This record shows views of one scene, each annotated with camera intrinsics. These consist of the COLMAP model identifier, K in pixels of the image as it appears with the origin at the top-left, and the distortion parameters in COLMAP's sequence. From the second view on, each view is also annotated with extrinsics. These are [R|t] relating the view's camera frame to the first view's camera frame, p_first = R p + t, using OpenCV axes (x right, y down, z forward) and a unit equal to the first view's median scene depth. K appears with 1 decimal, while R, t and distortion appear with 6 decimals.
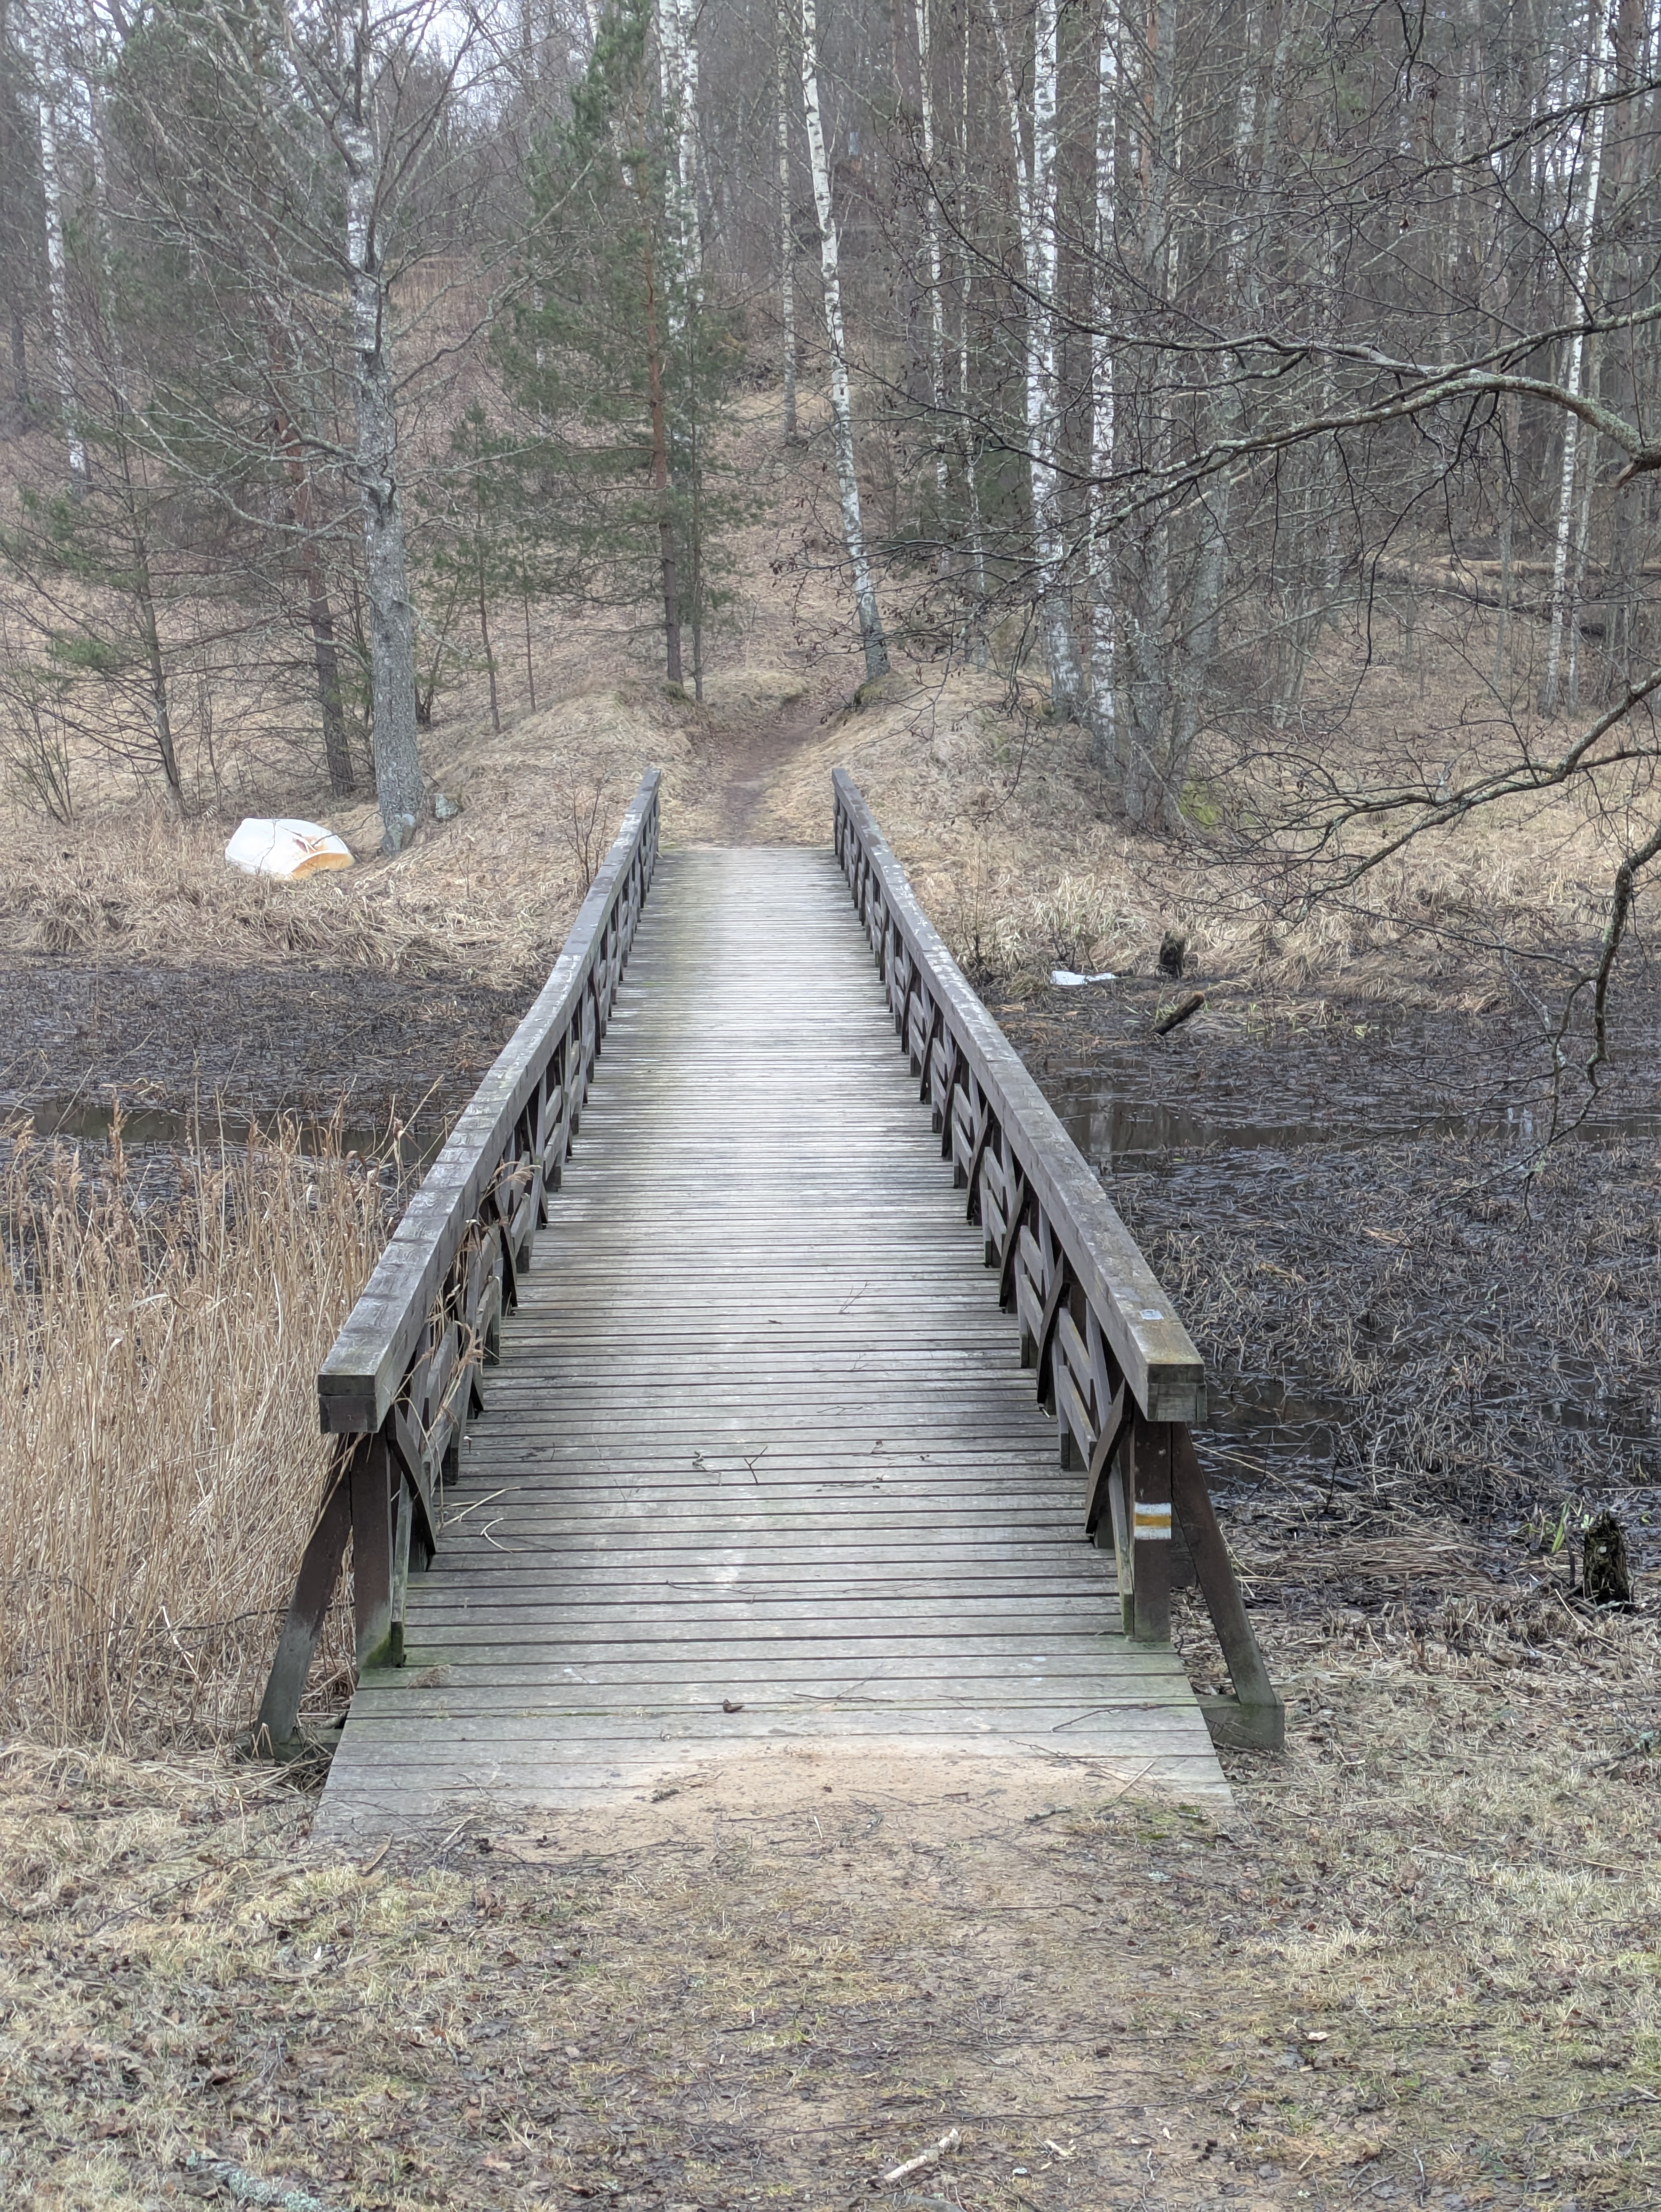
lens RADIAL K [[3358.1, 0, 840.8], [0, 3358.1, 1172.5], [0, 0, 1]] dist [0.039217, 0.000000]
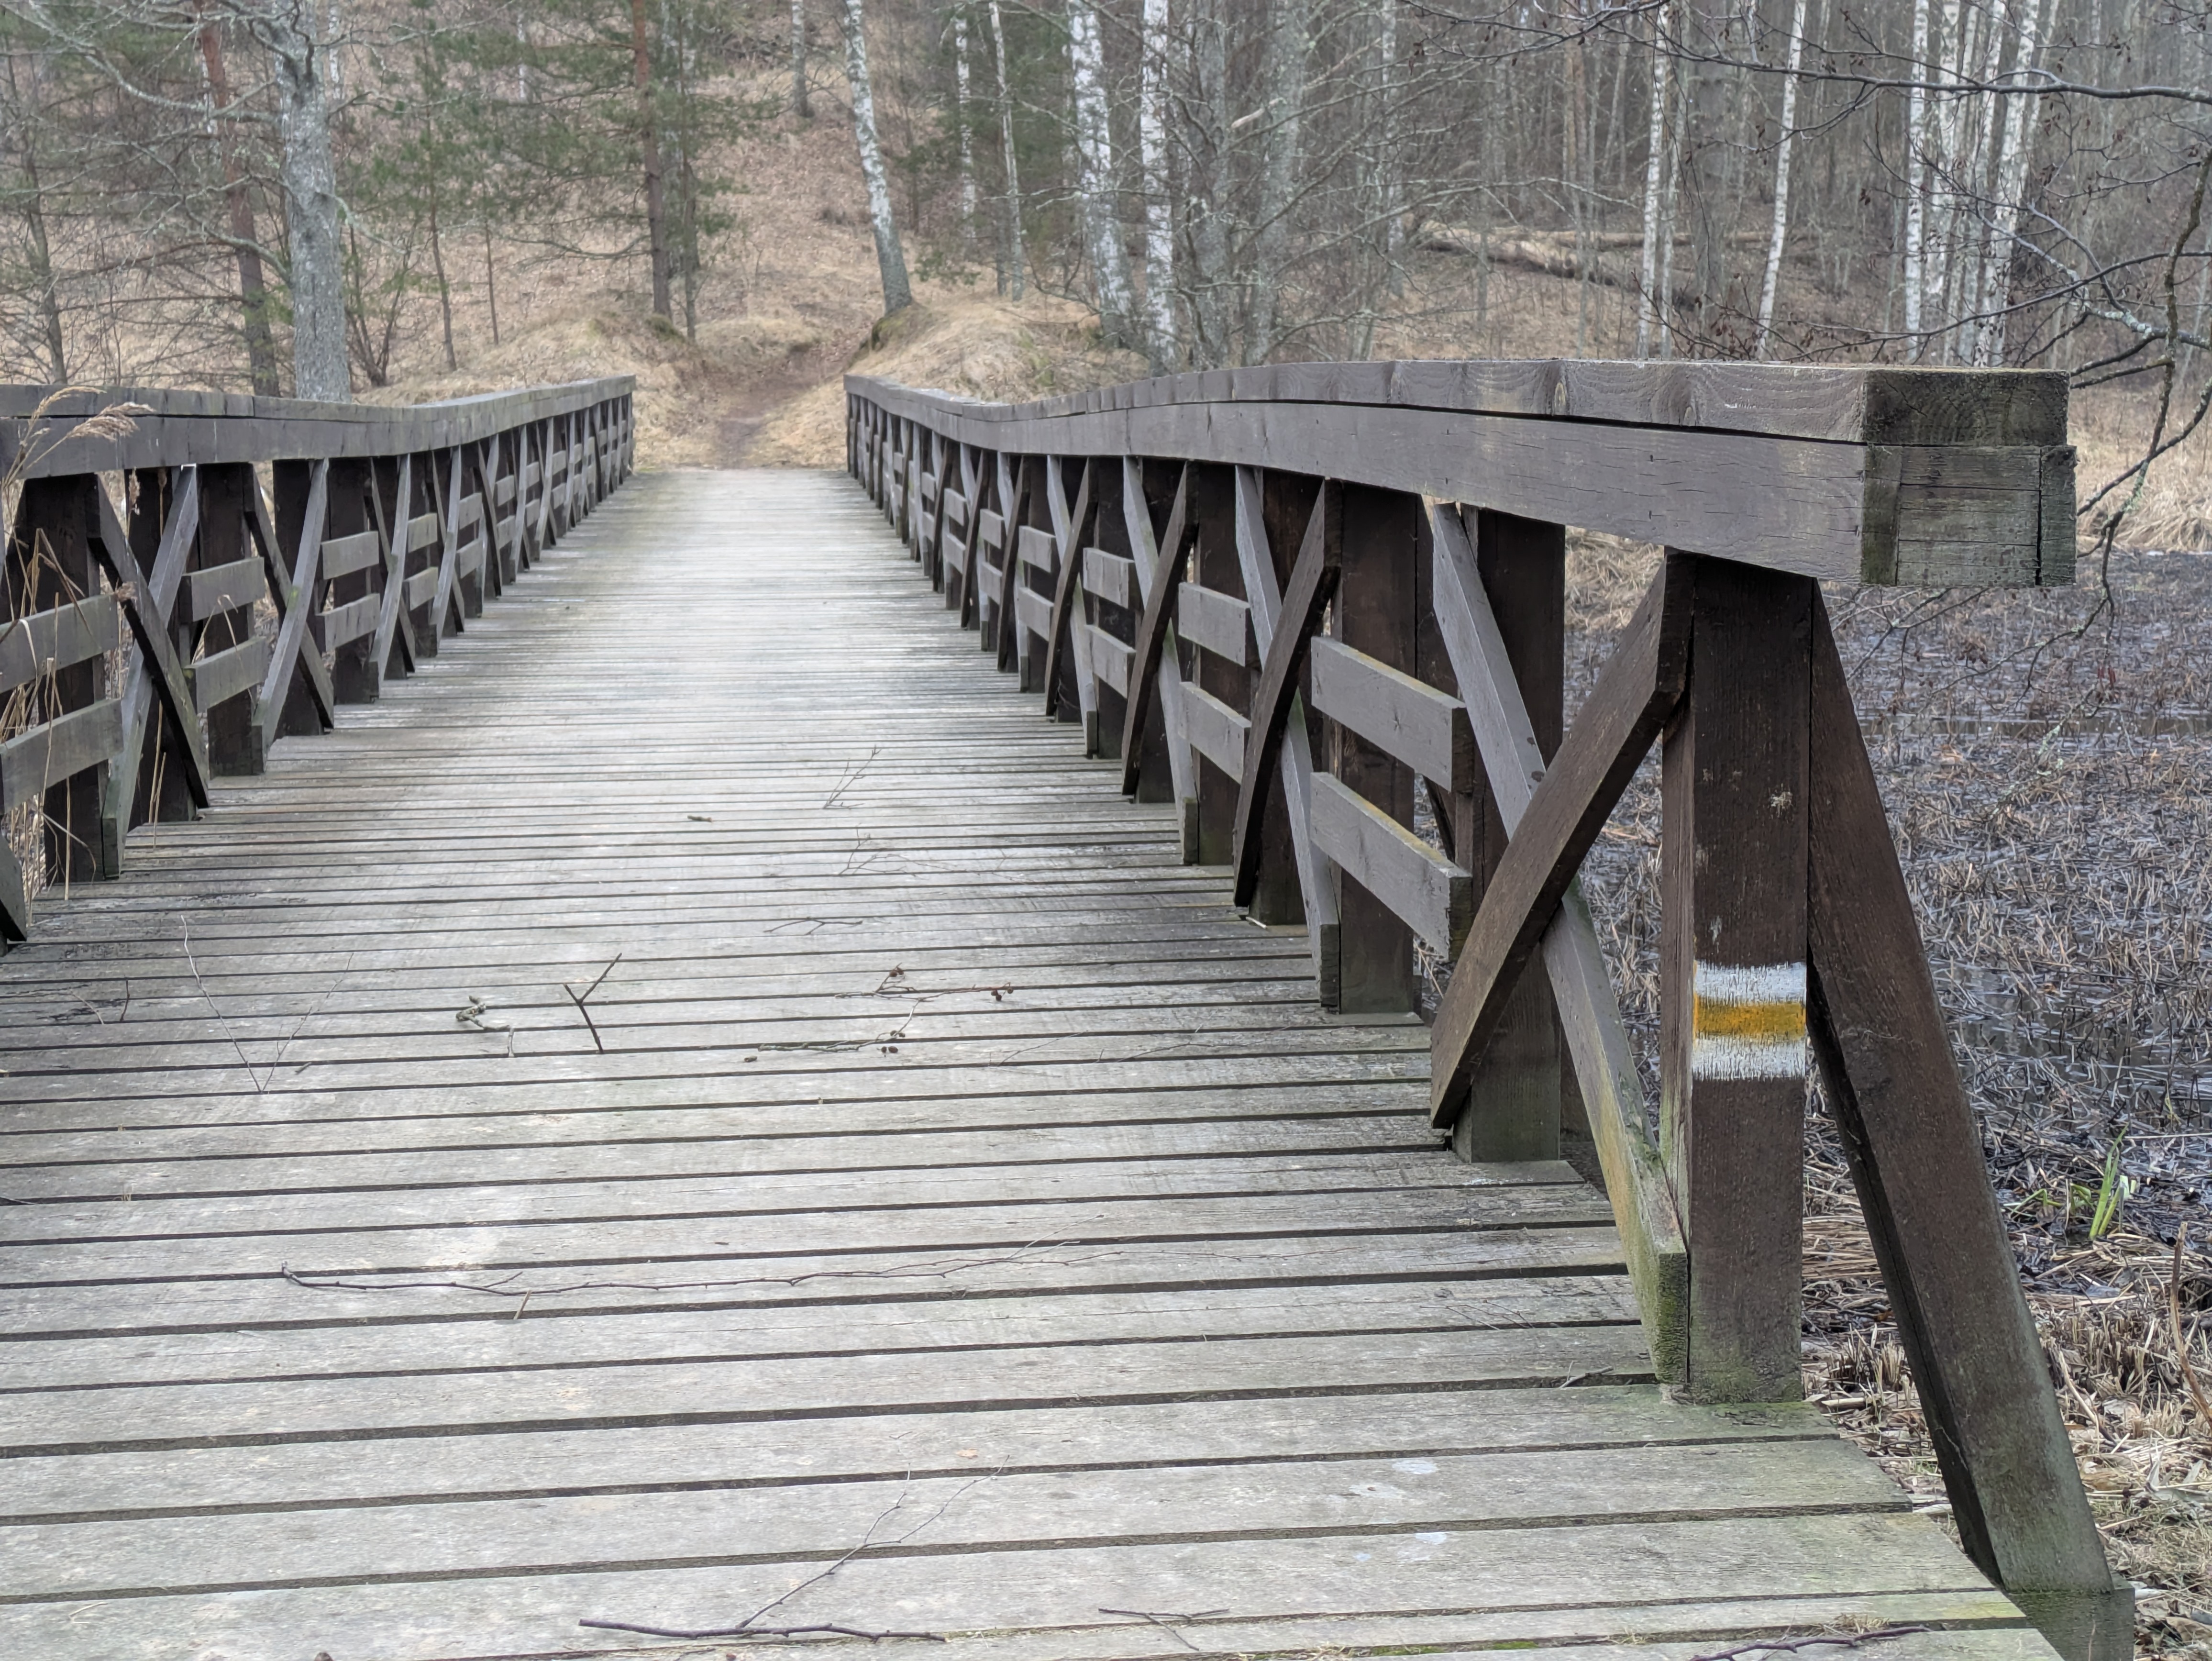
lens RADIAL K [[3358.1, 0, 1129.0], [0, 3358.1, 831.0], [0, 0, 1]] dist [0.039217, 0.000000]
pose [[0.996962, -0.013599, 0.076693, 0.007381], [0.016361, 0.999236, -0.035504, 0.070481], [-0.076152, 0.036651, 0.996422, 0.503370]]
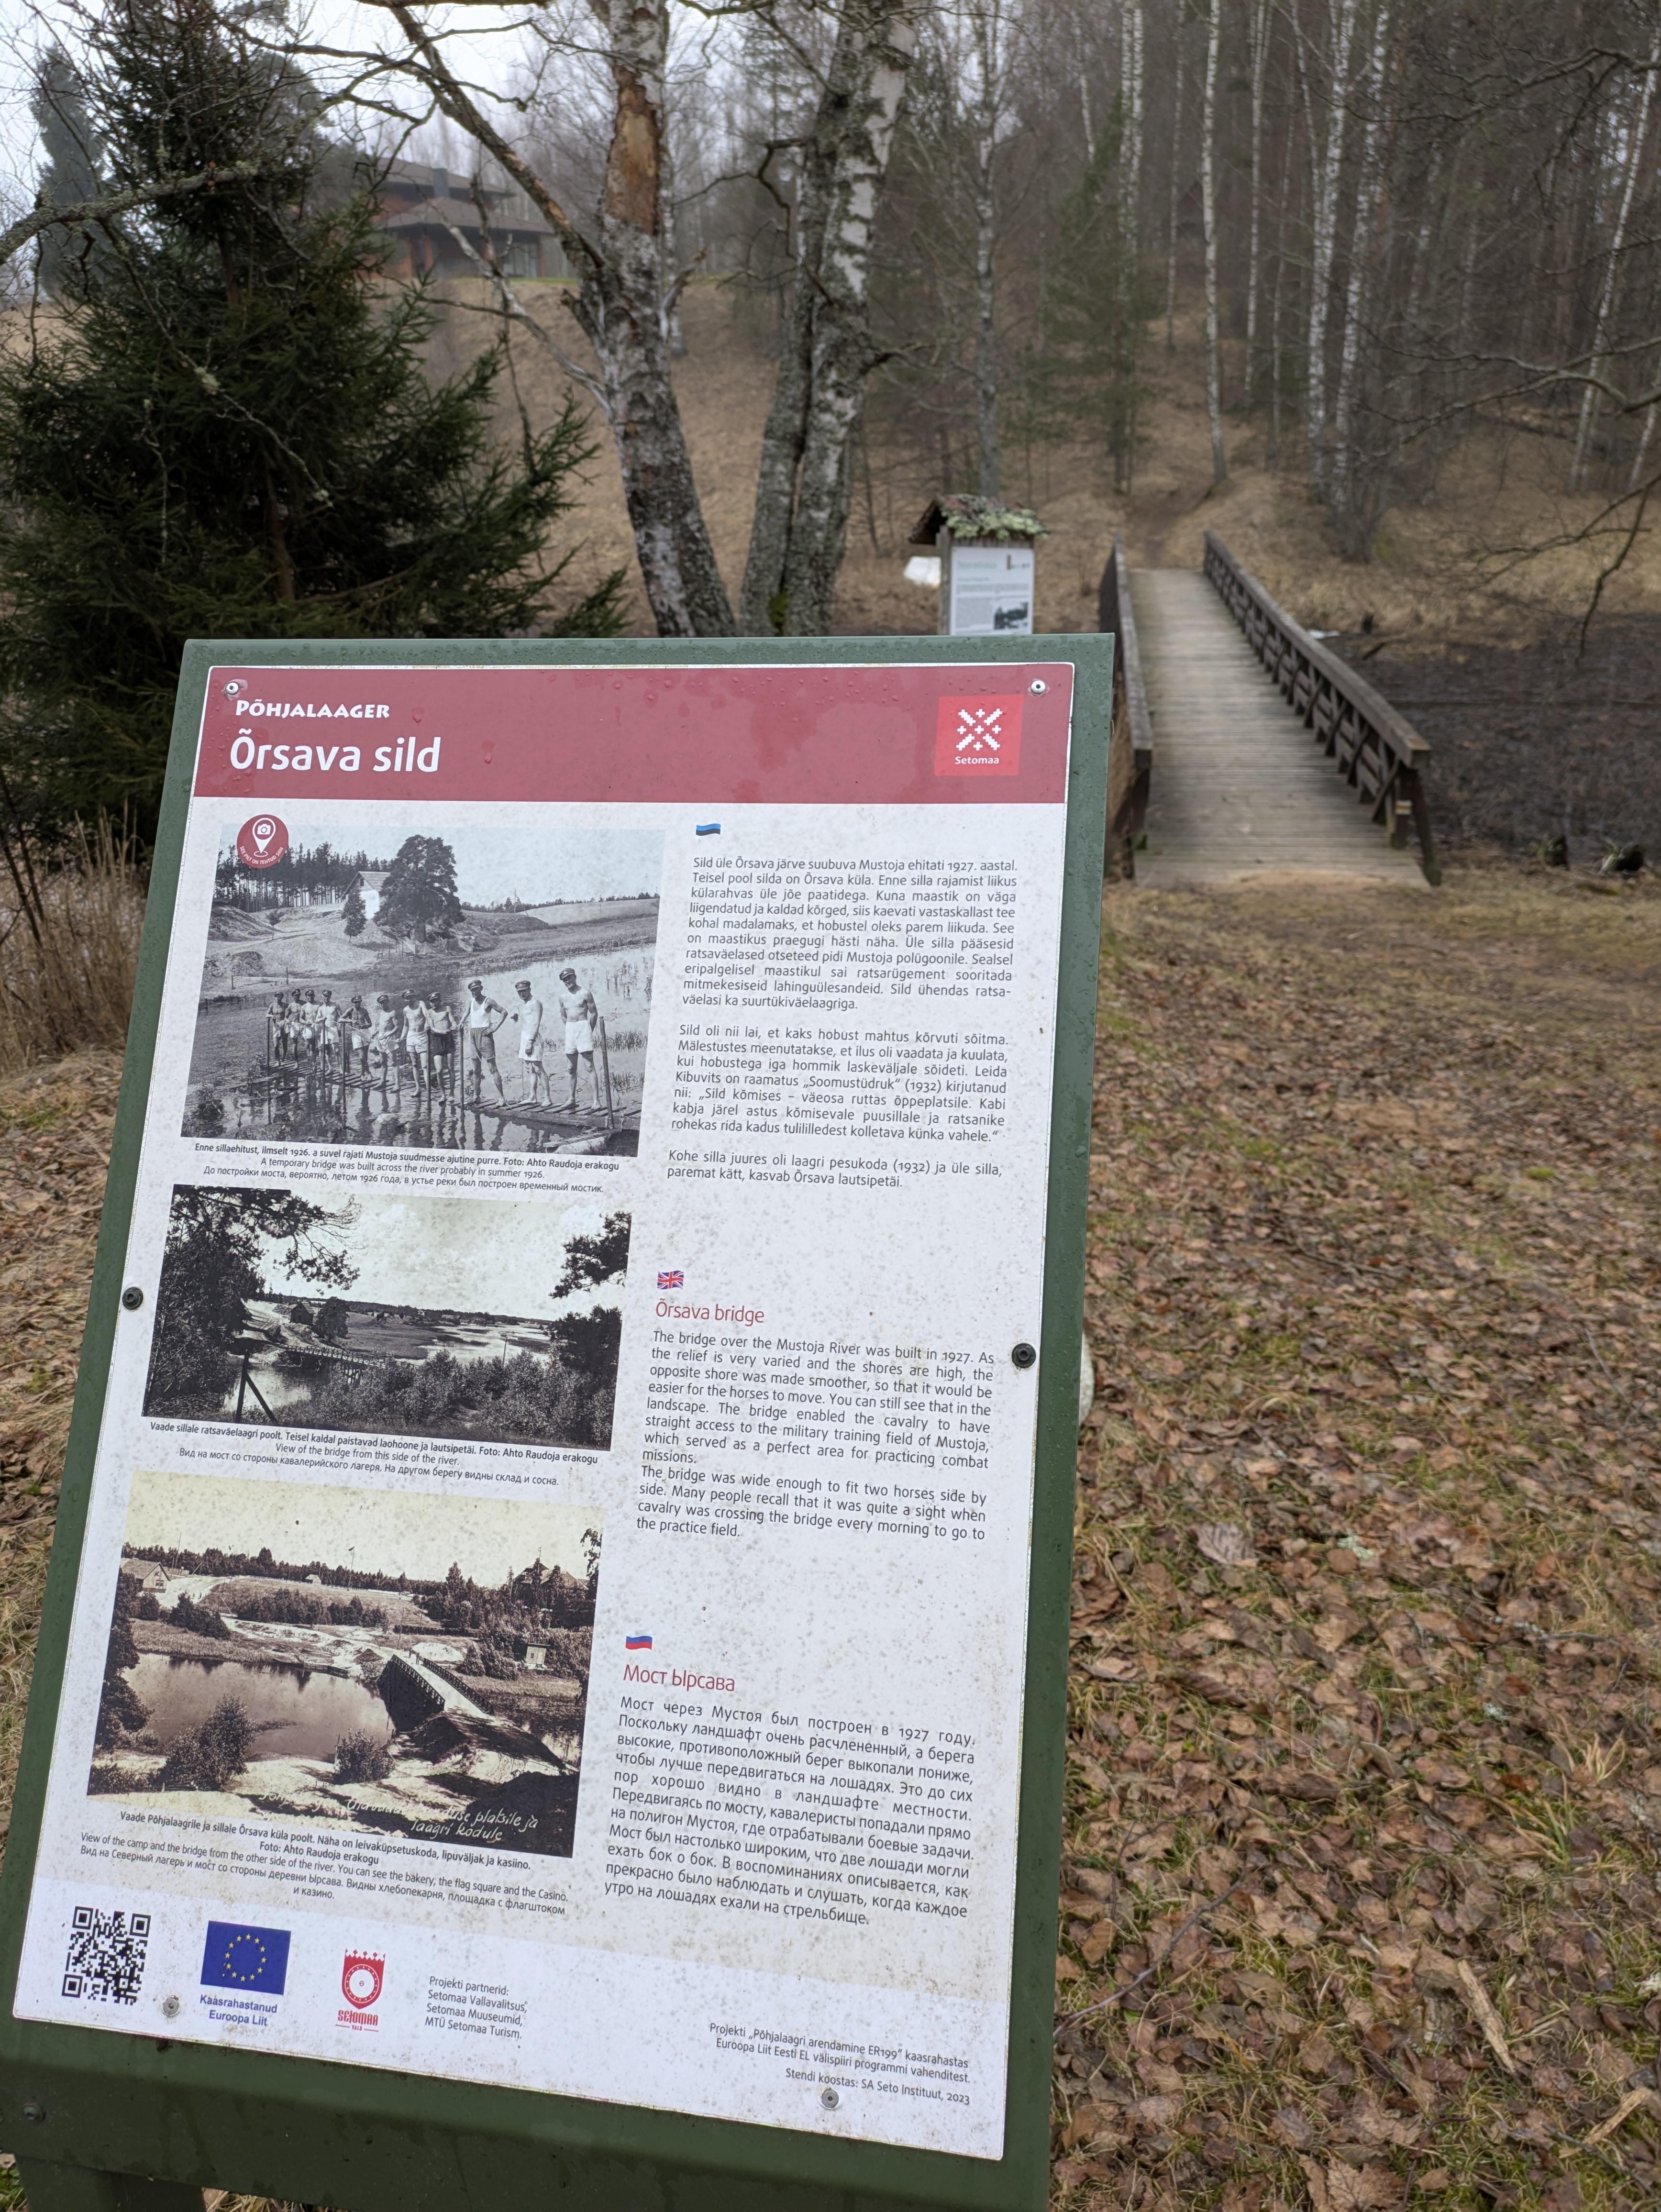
lens RADIAL K [[1683.0, 0, 809.4], [0, 1683.0, 1138.5], [0, 0, 1]] dist [0.039256, -0.036393]
pose [[0.982232, 0.057520, -0.178637, -0.103446], [-0.015570, 0.973567, 0.227870, 0.040265], [0.187022, -0.221040, 0.957165, -0.443967]]
